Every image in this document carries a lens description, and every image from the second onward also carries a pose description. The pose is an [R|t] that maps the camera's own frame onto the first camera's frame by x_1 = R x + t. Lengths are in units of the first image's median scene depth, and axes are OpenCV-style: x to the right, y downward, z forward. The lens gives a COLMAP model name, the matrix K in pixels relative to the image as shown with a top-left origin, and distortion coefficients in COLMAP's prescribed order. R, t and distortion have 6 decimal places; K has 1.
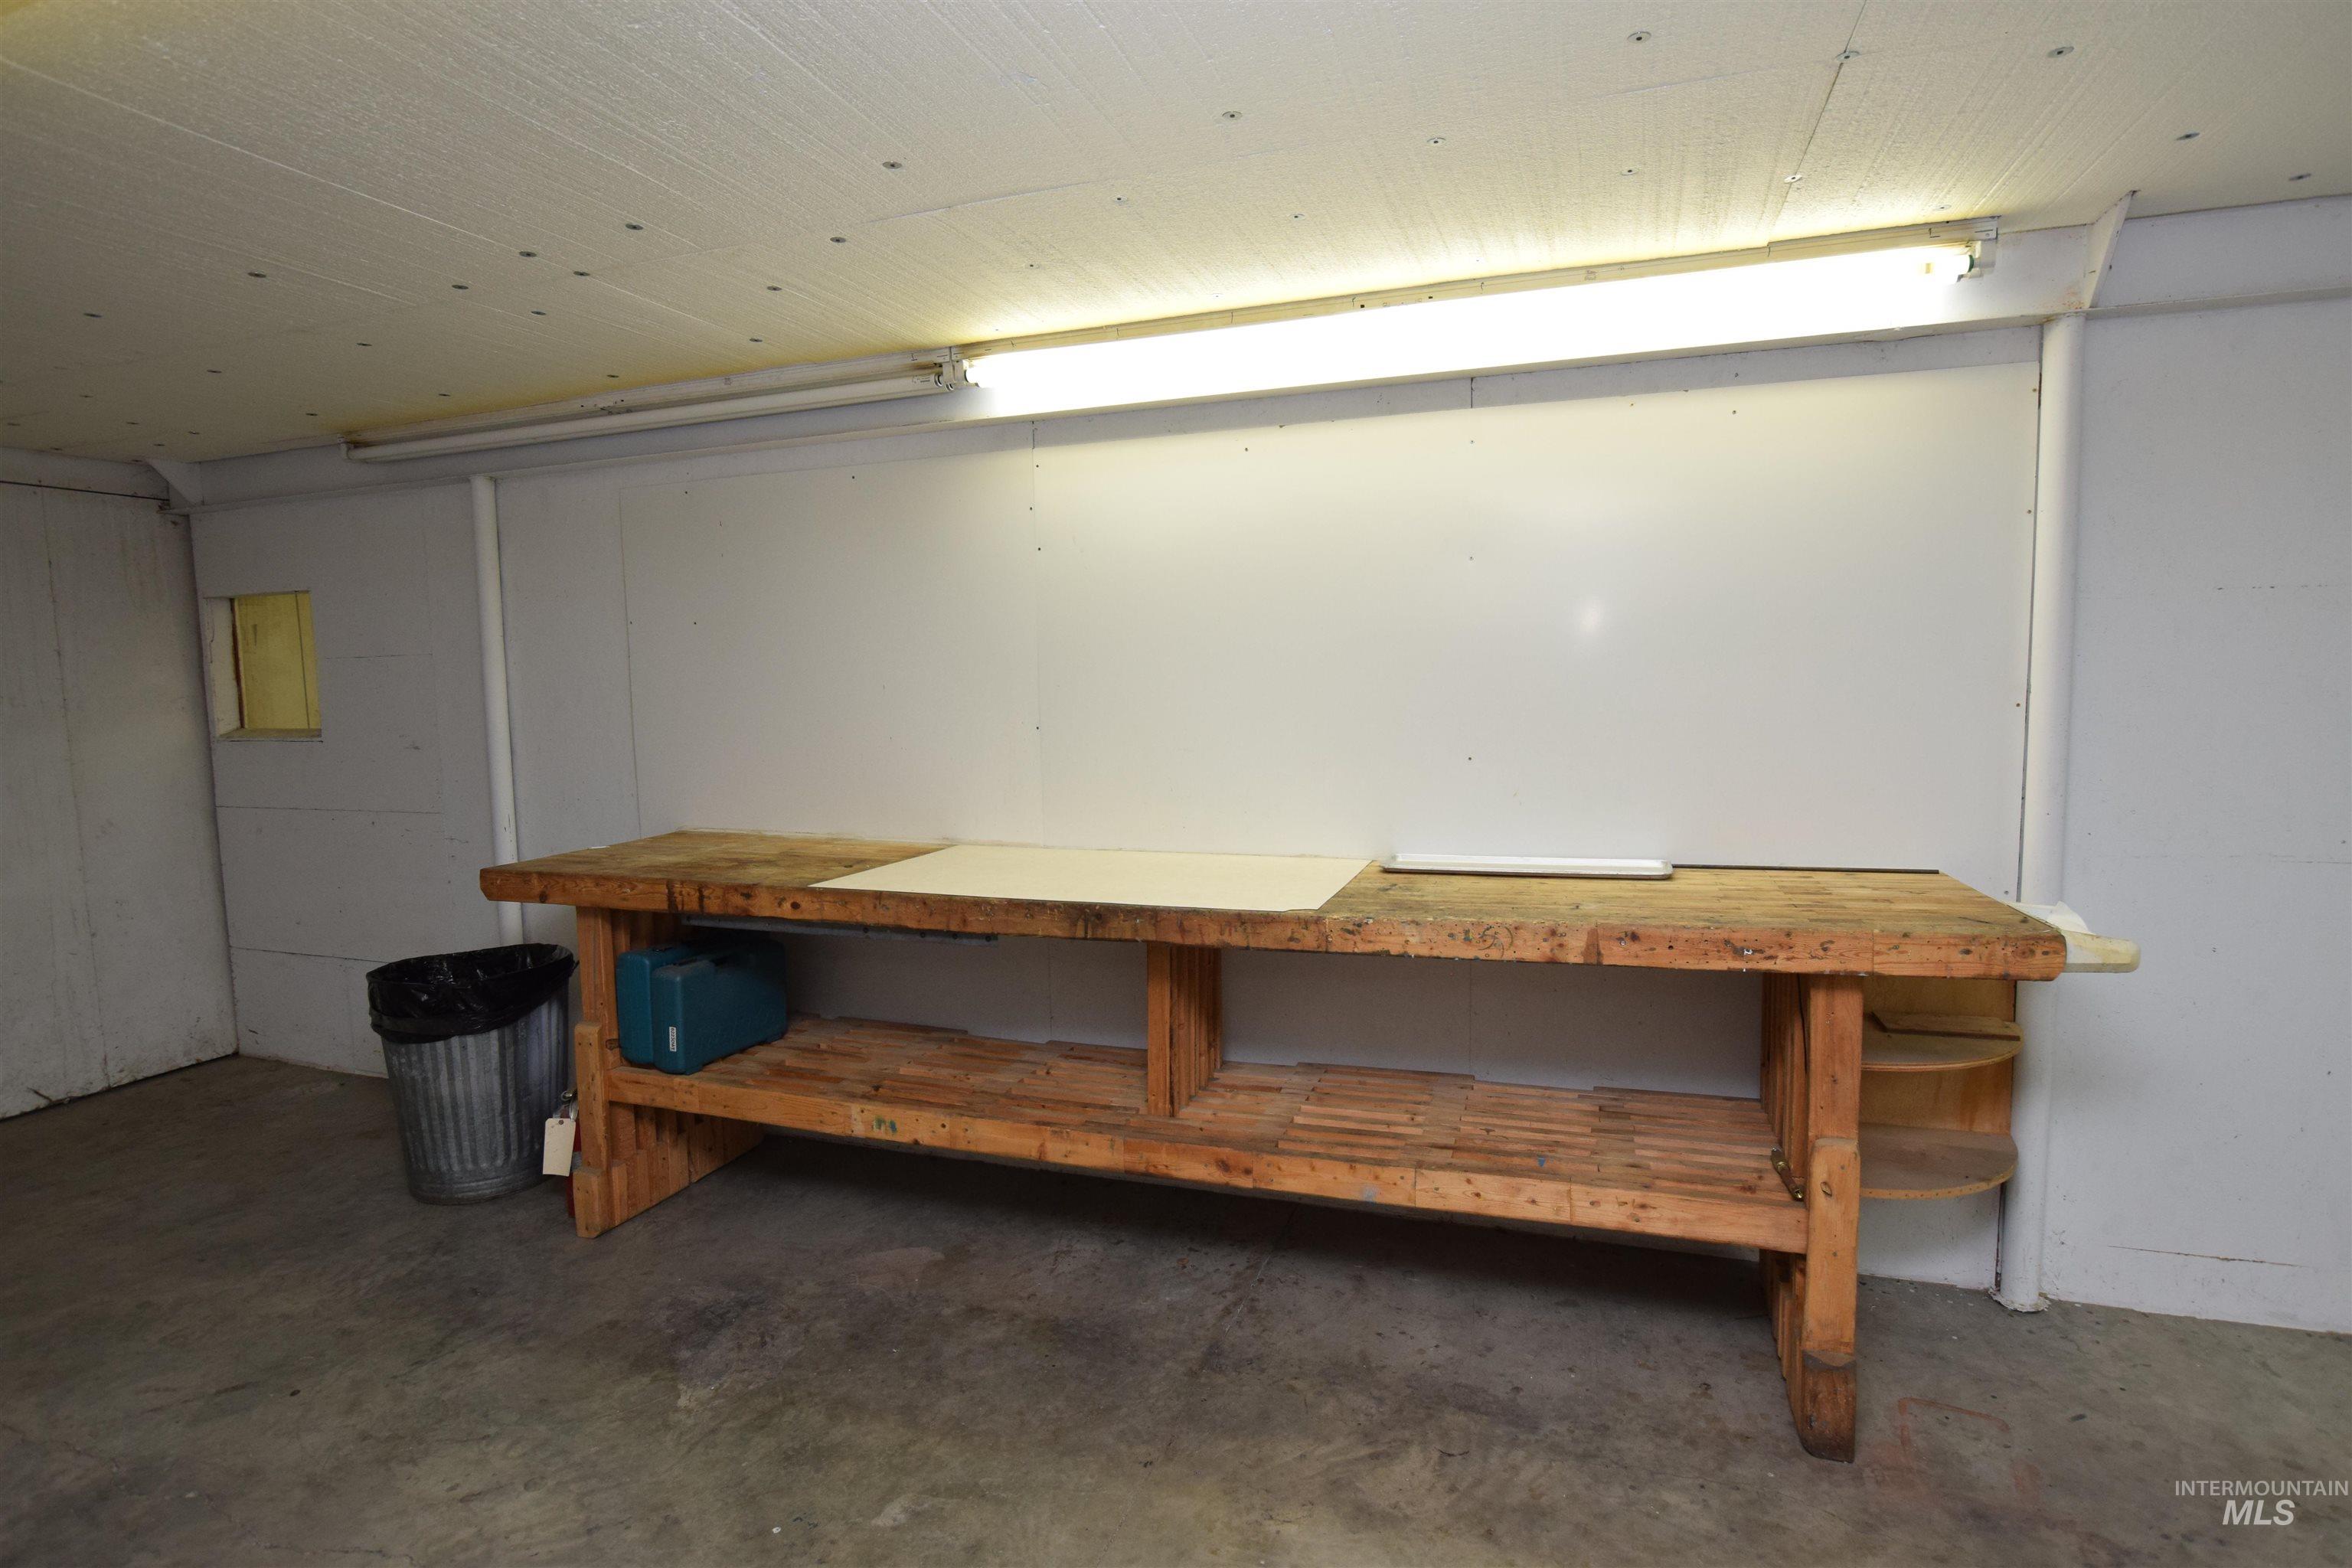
lens RADIAL K [[1189.7, 0, 1176.0], [0, 1189.7, 784.0], [0, 0, 1]] dist [-0.019585, 0.000632]
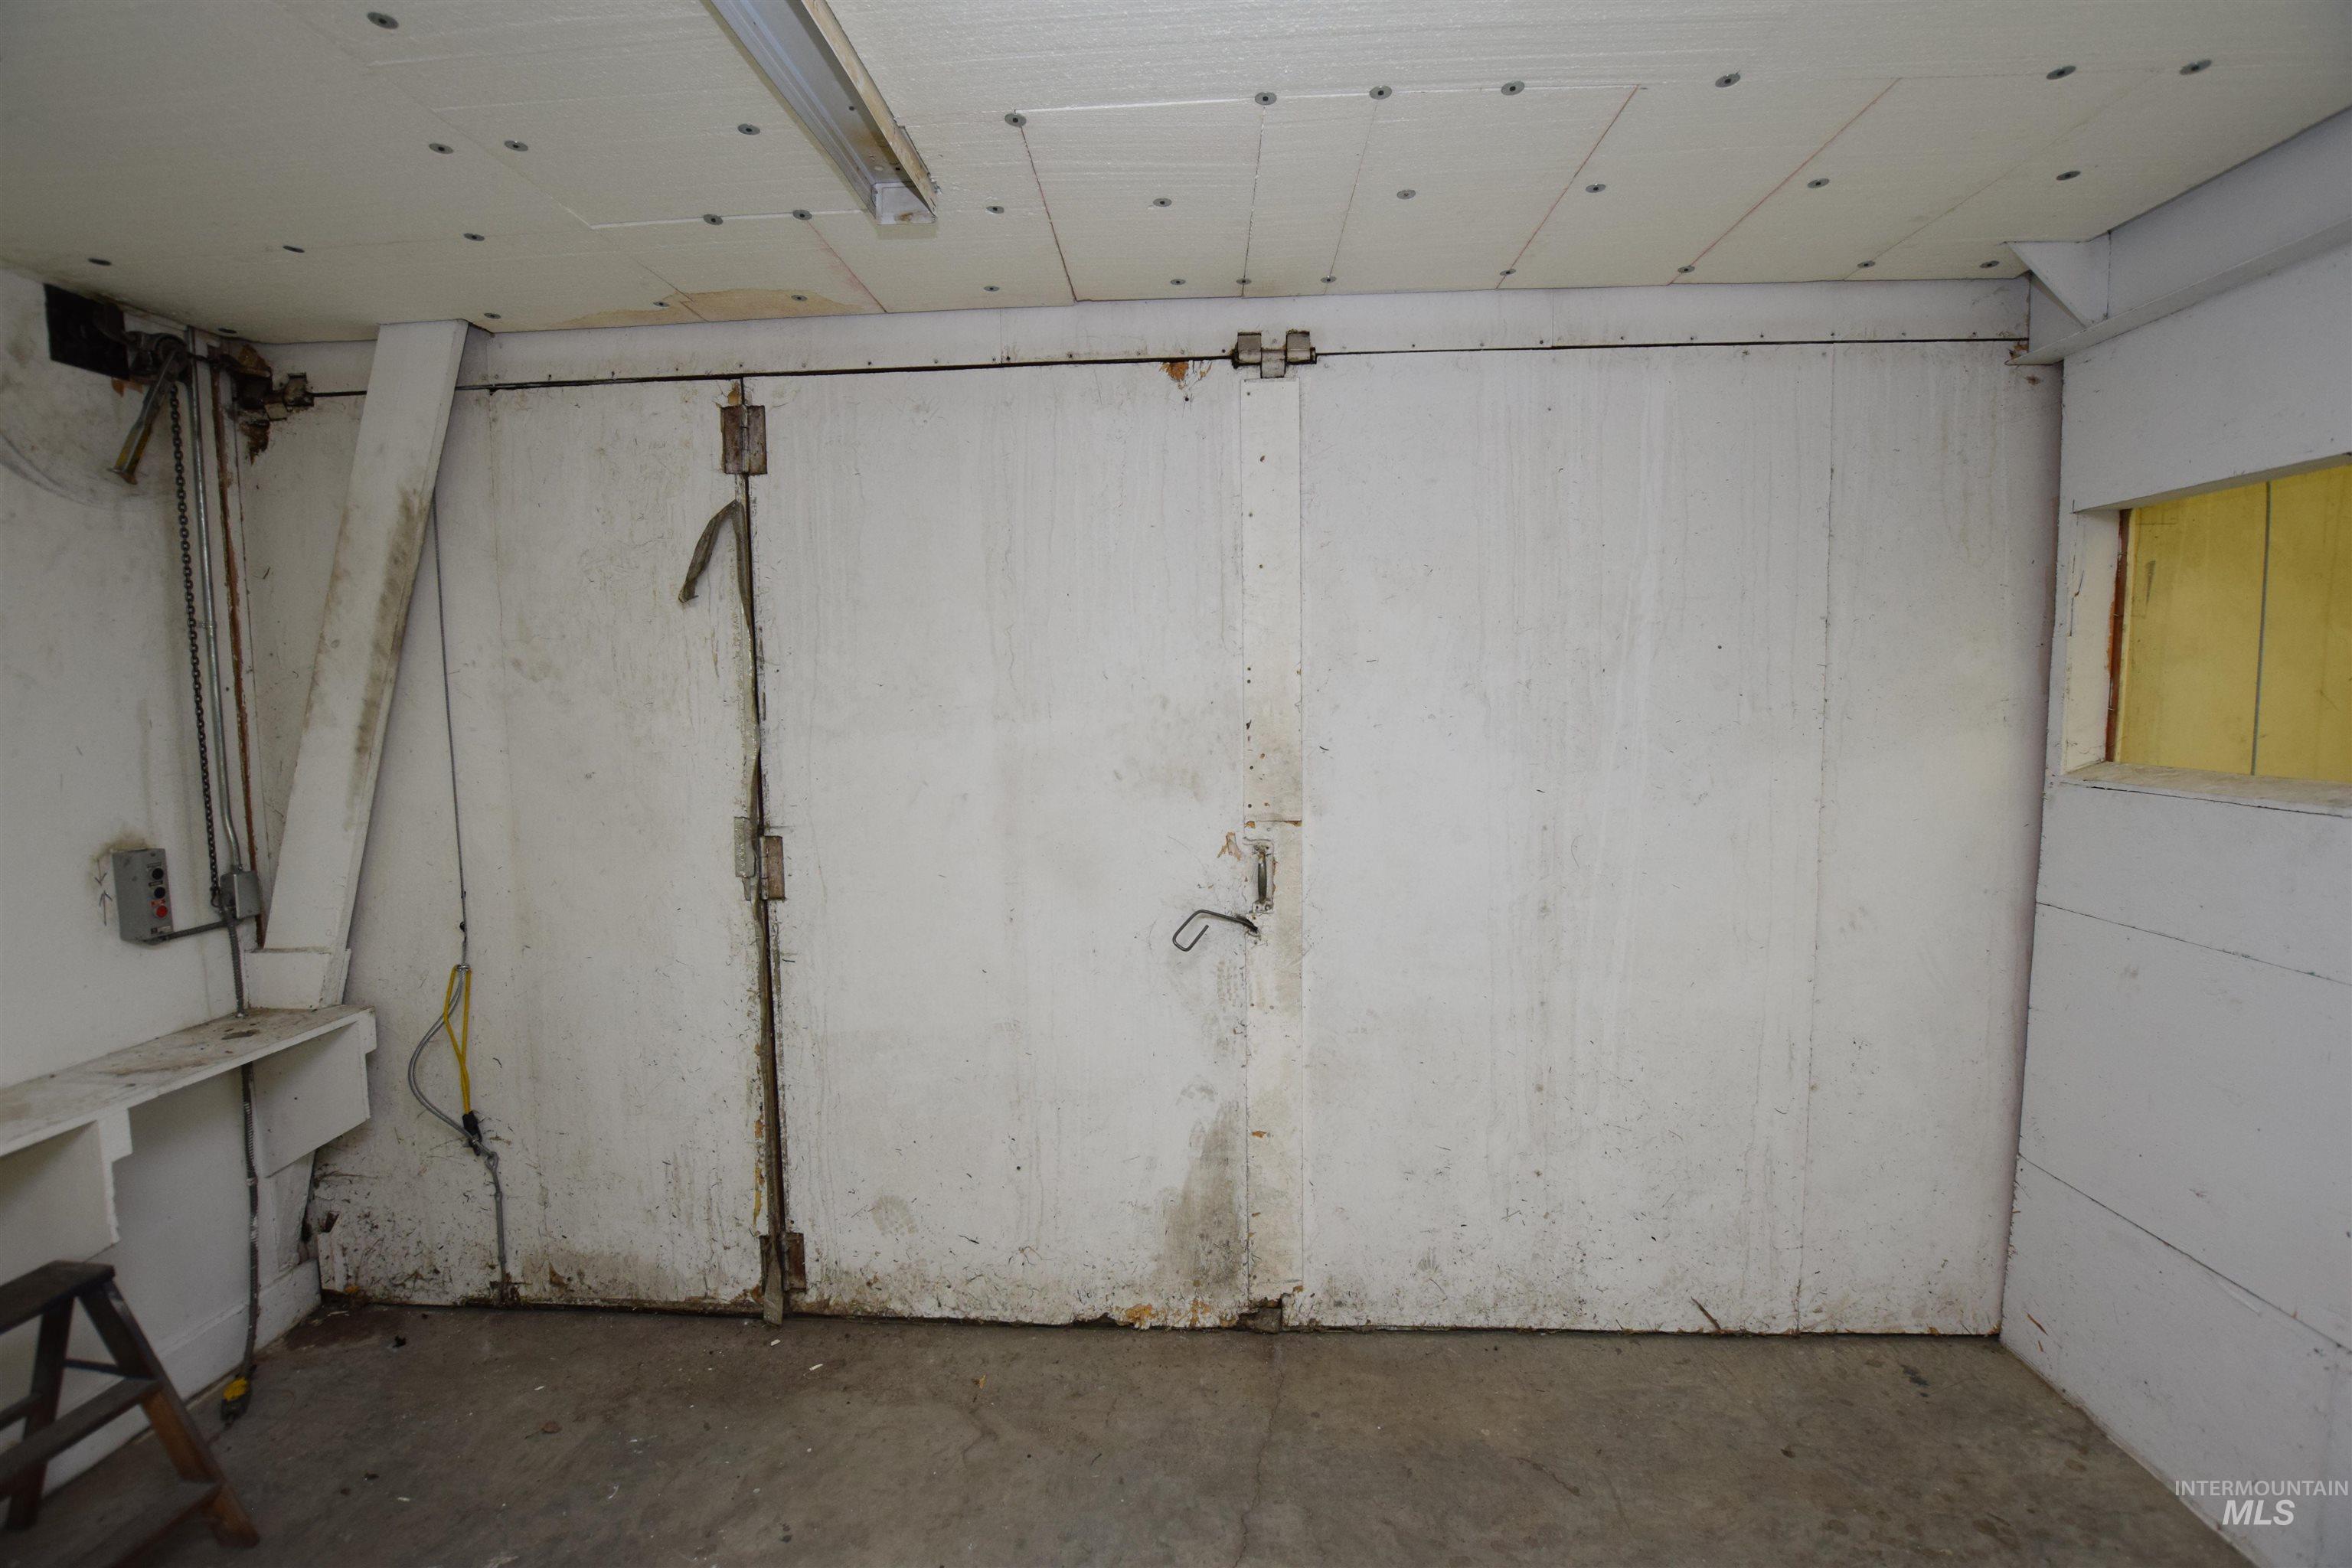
lens RADIAL K [[1038.9, 0, 1176.0], [0, 1038.9, 784.0], [0, 0, 1]] dist [-0.035772, 0.005365]
pose [[0.287818, 0.098905, -0.952564, -0.502792], [-0.083469, 0.993458, 0.077930, -0.039536], [0.954041, 0.057080, 0.294191, 0.492078]]
